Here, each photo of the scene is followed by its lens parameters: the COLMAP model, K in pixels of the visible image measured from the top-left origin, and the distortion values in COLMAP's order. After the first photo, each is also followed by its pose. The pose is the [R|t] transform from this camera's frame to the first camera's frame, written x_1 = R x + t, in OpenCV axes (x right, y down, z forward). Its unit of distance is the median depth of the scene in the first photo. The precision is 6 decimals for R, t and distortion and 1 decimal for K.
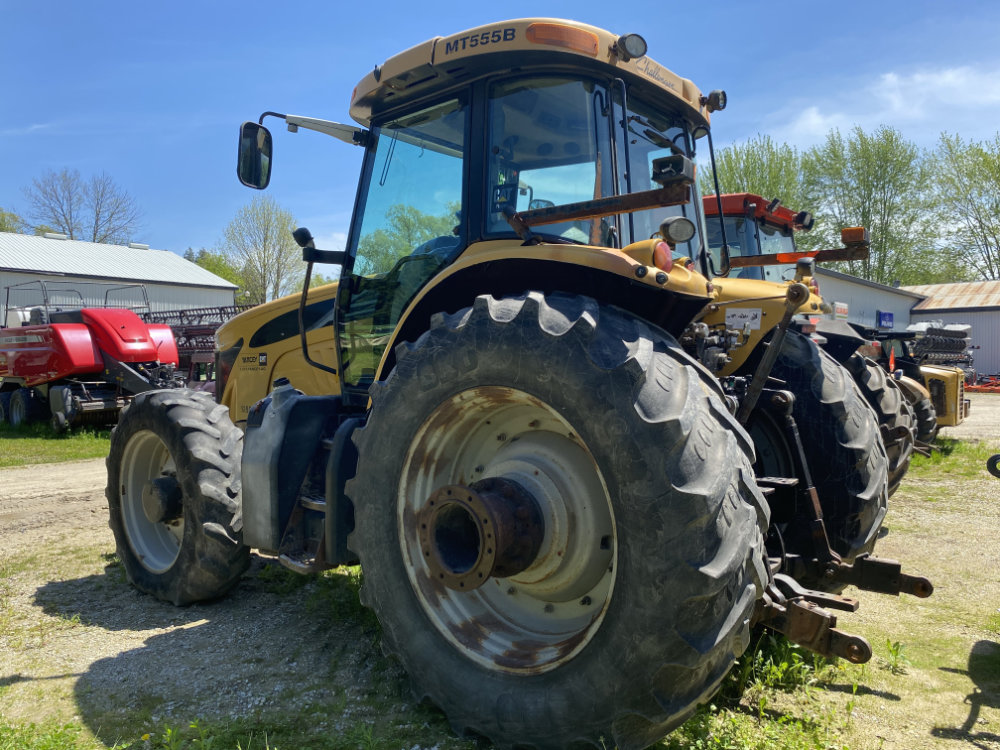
lens RADIAL K [[755.1, 0, 498.0], [0, 755.1, 376.6], [0, 0, 1]] dist [0.024474, -0.035356]
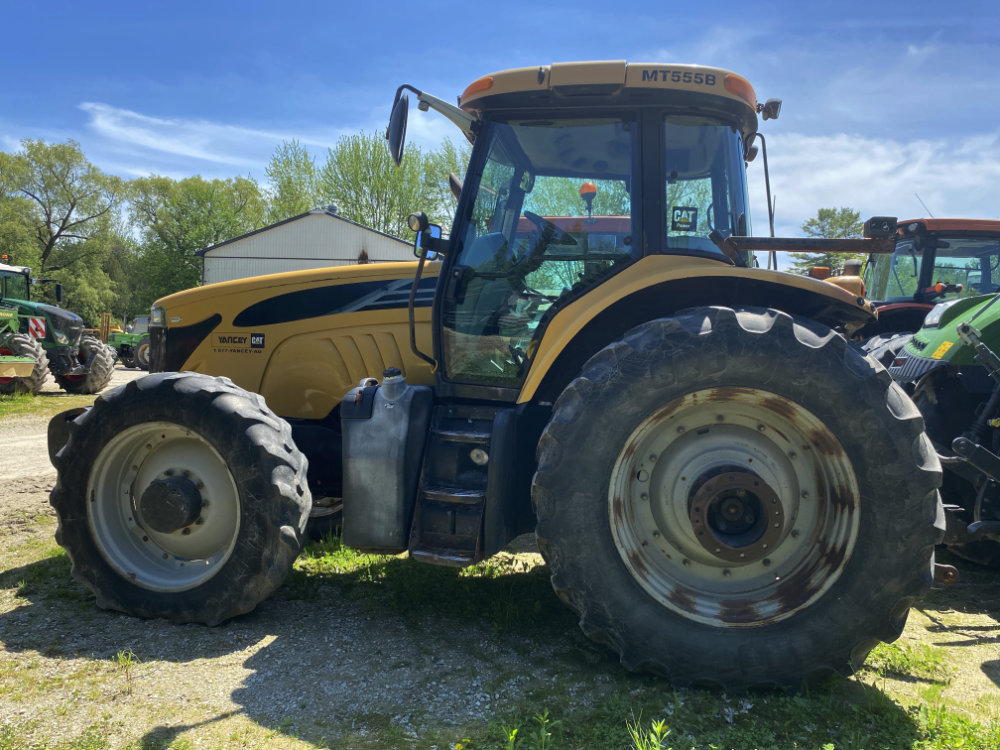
lens RADIAL K [[755.1, 0, 508.7], [0, 755.1, 376.9], [0, 0, 1]] dist [0.024474, -0.035356]
pose [[0.868663, 0.026061, 0.494717, -0.783567], [-0.037233, 0.999225, 0.012739, -0.003910], [-0.494002, -0.029486, 0.868961, 0.134061]]
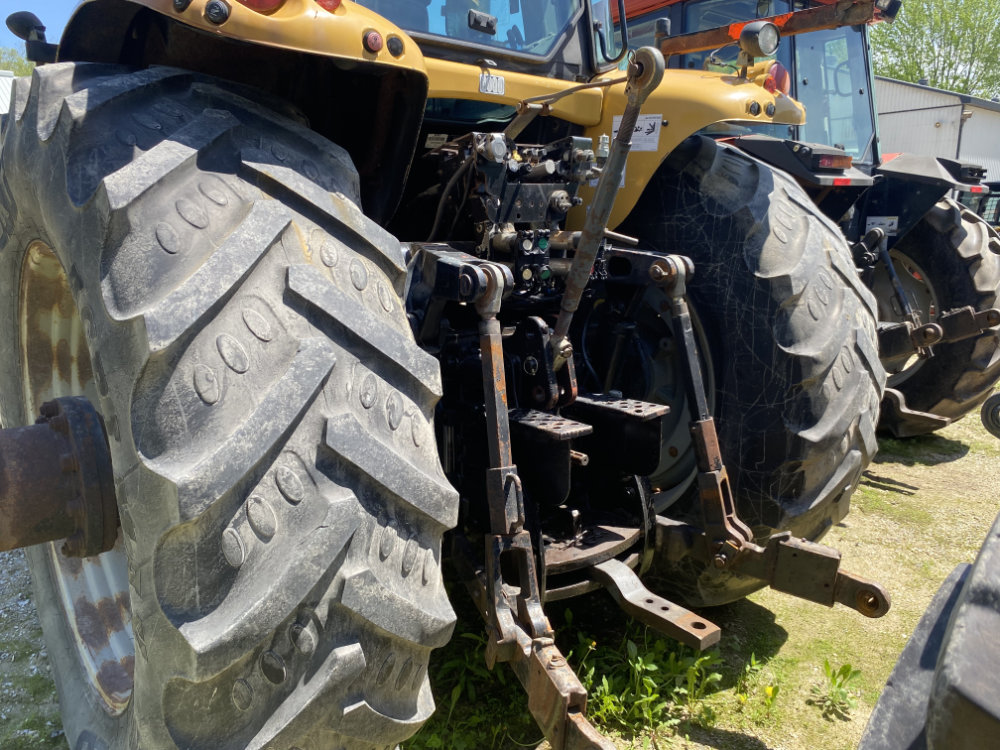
lens RADIAL K [[755.1, 0, 507.0], [0, 755.1, 371.9], [0, 0, 1]] dist [0.024474, -0.035356]
pose [[0.983043, 0.041962, -0.178508, 0.394297], [-0.009731, 0.984031, 0.177733, 0.004828], [0.183115, -0.172982, 0.967753, 0.430705]]
